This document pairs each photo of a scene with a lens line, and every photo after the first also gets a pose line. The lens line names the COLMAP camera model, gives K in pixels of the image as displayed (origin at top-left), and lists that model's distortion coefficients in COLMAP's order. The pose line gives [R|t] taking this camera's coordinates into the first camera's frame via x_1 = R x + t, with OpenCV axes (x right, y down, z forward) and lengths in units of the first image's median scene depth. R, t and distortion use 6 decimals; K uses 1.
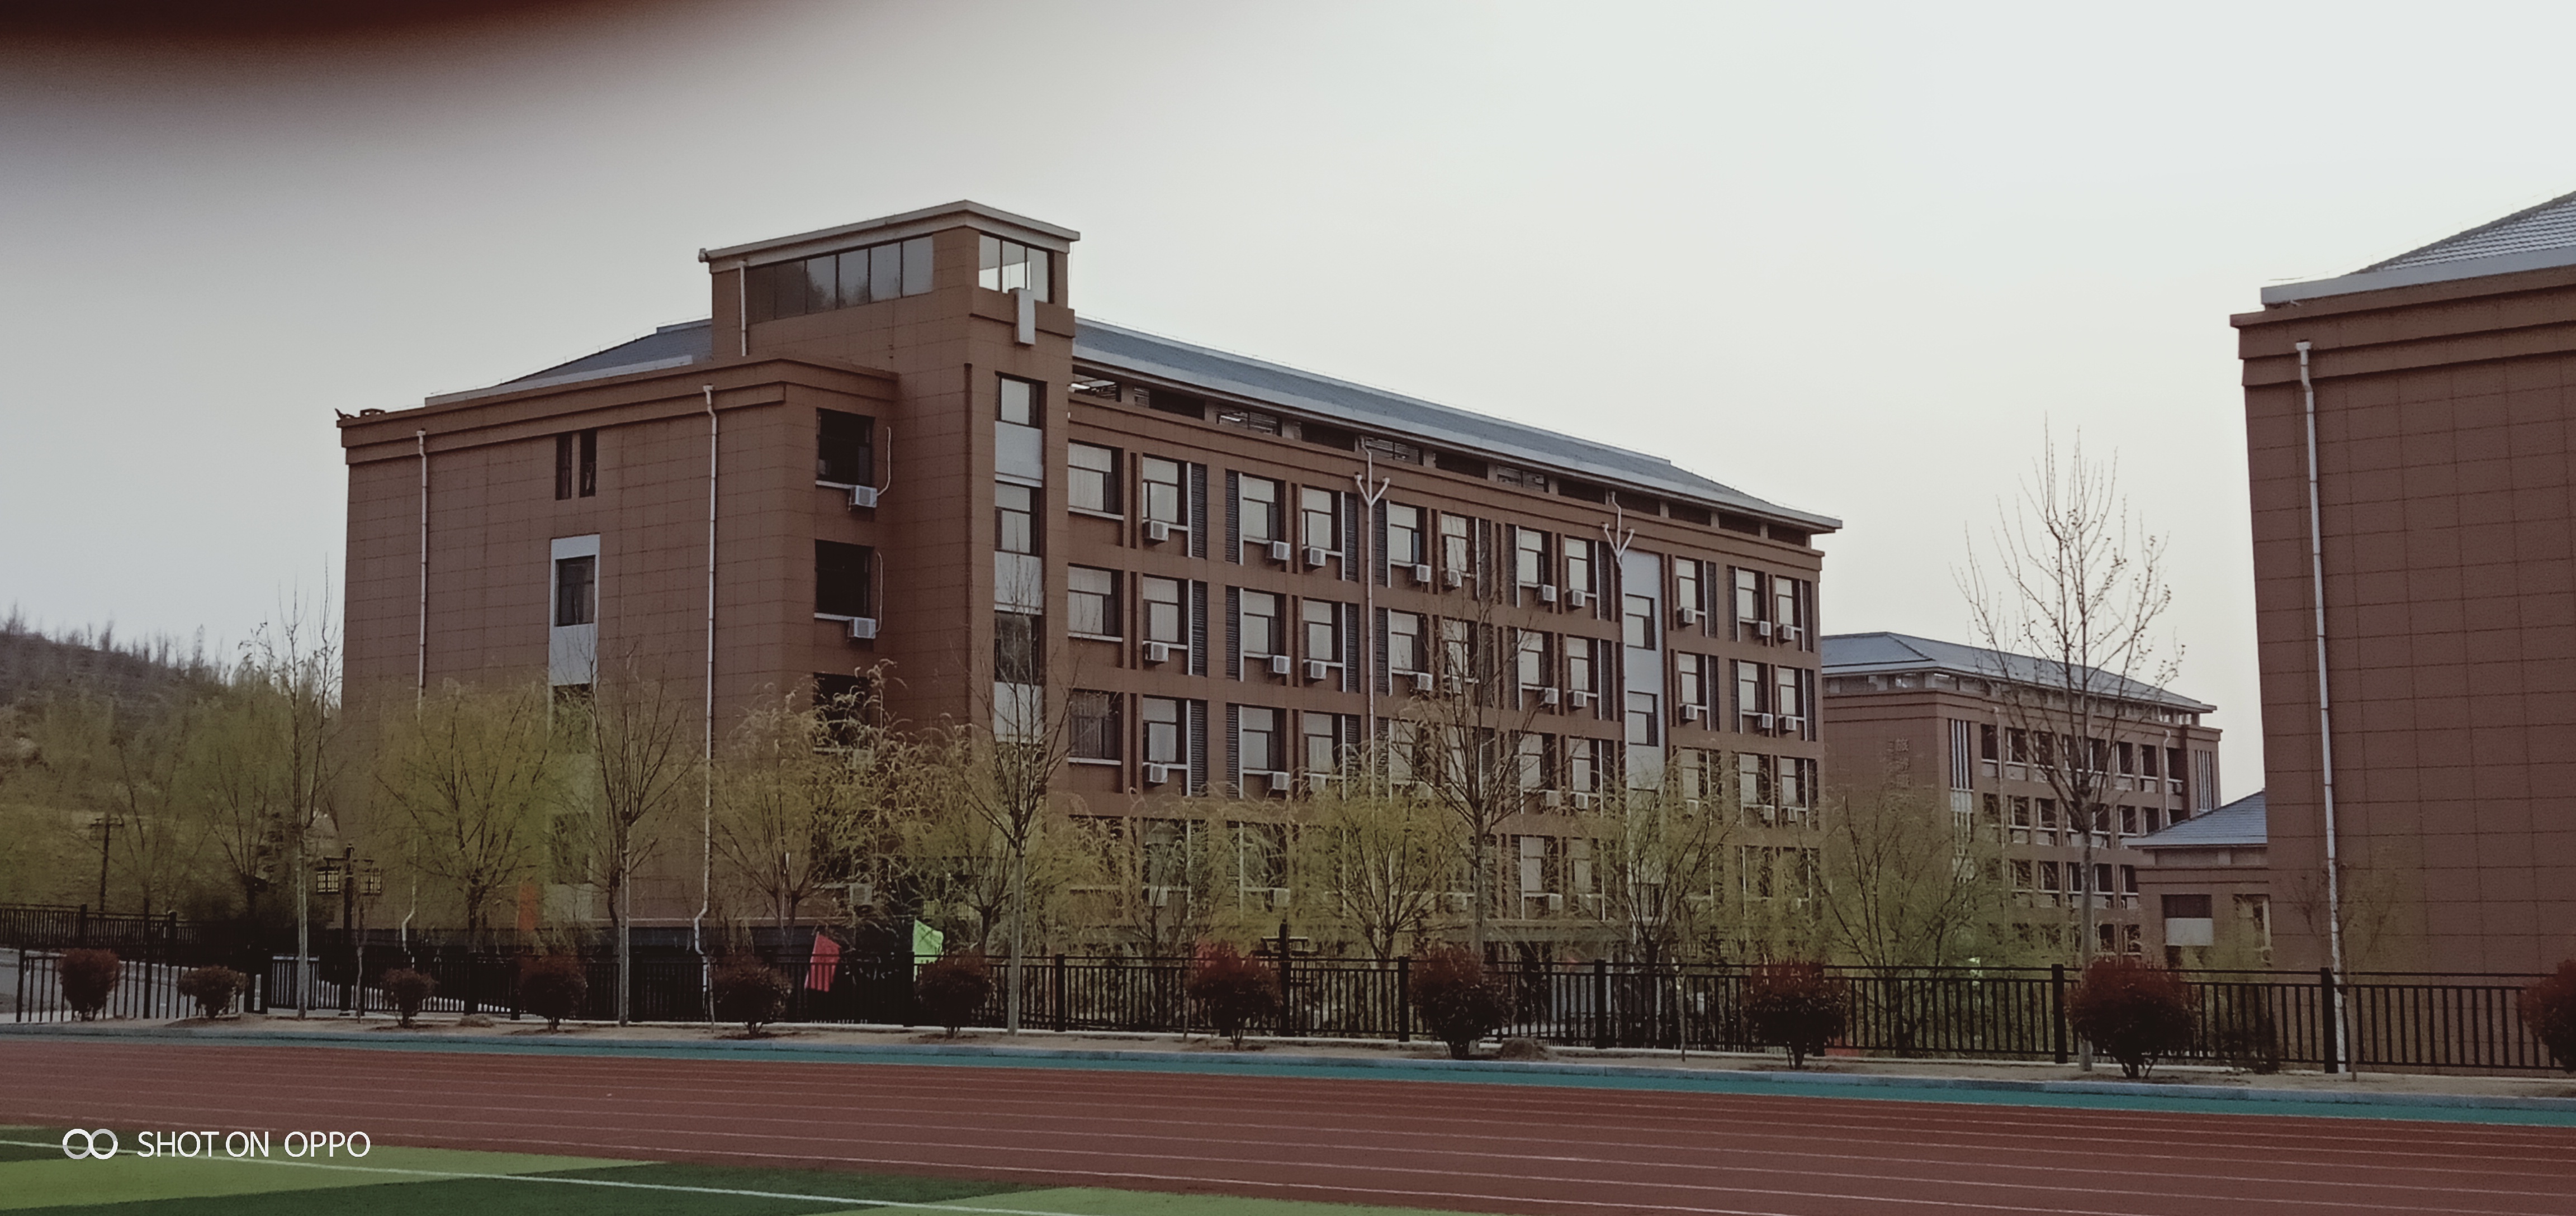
lens RADIAL K [[3071.2, 0, 1288.0], [0, 3071.2, 608.0], [0, 0, 1]] dist [0.153915, 0.015482]
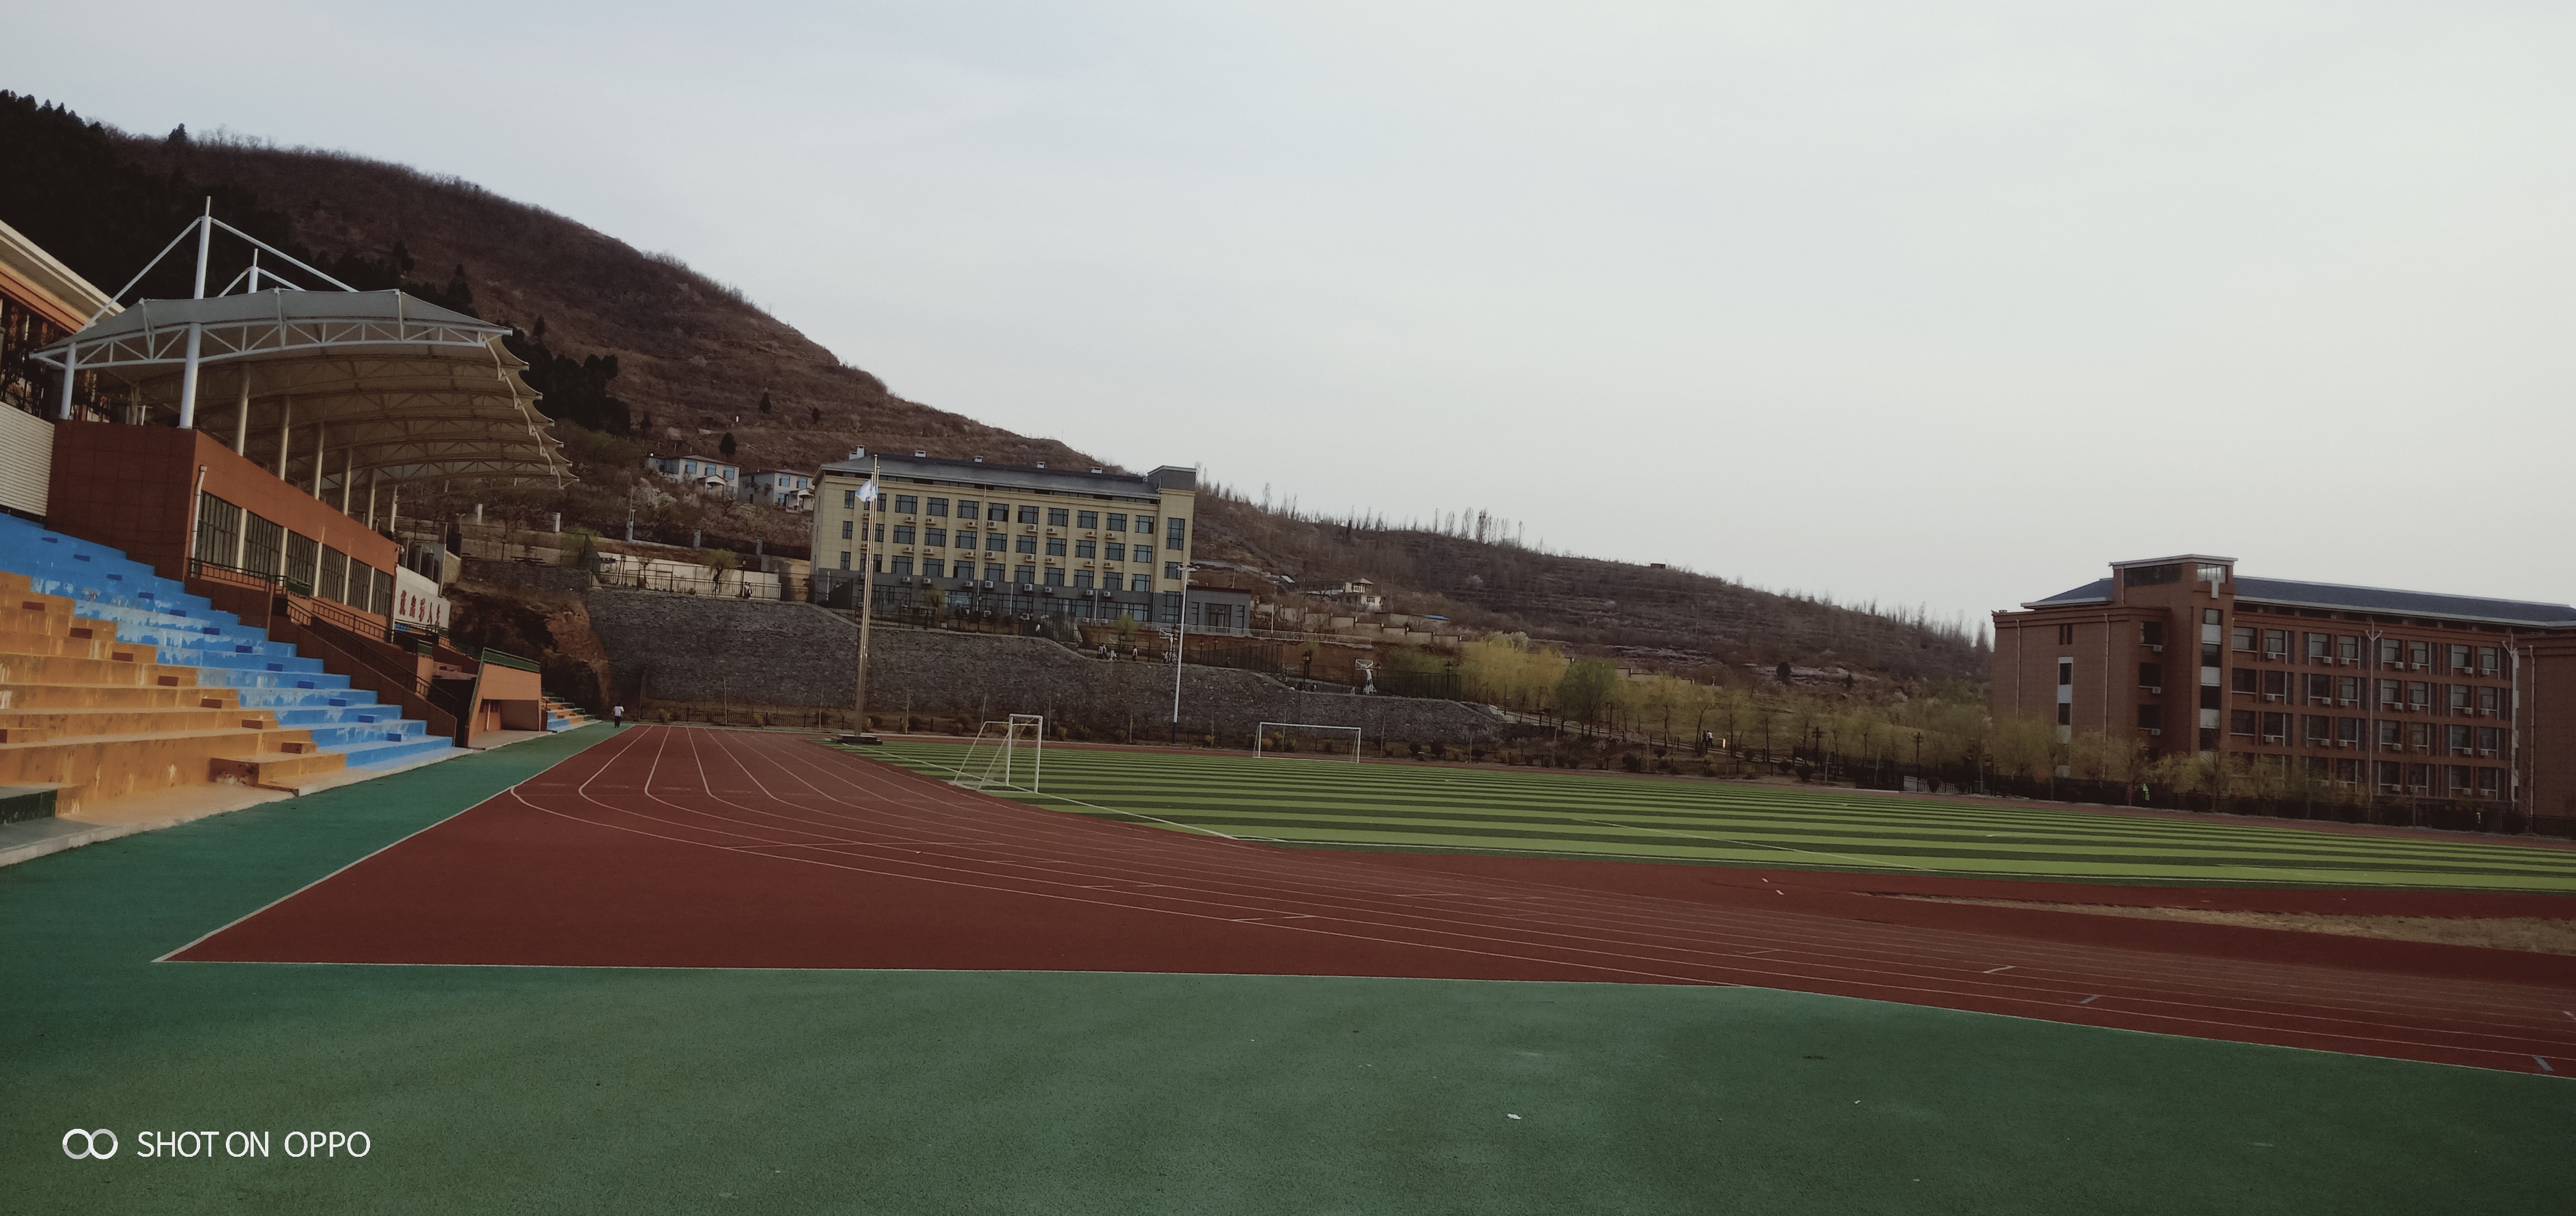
lens RADIAL K [[2058.8, 0, 1288.0], [0, 2058.8, 608.0], [0, 0, 1]] dist [-0.004084, -0.002569]
pose [[0.808169, 0.004502, -0.588934, 0.366467], [0.007858, 0.999799, 0.018426, -0.117833], [0.588898, -0.019519, 0.807971, -1.168531]]
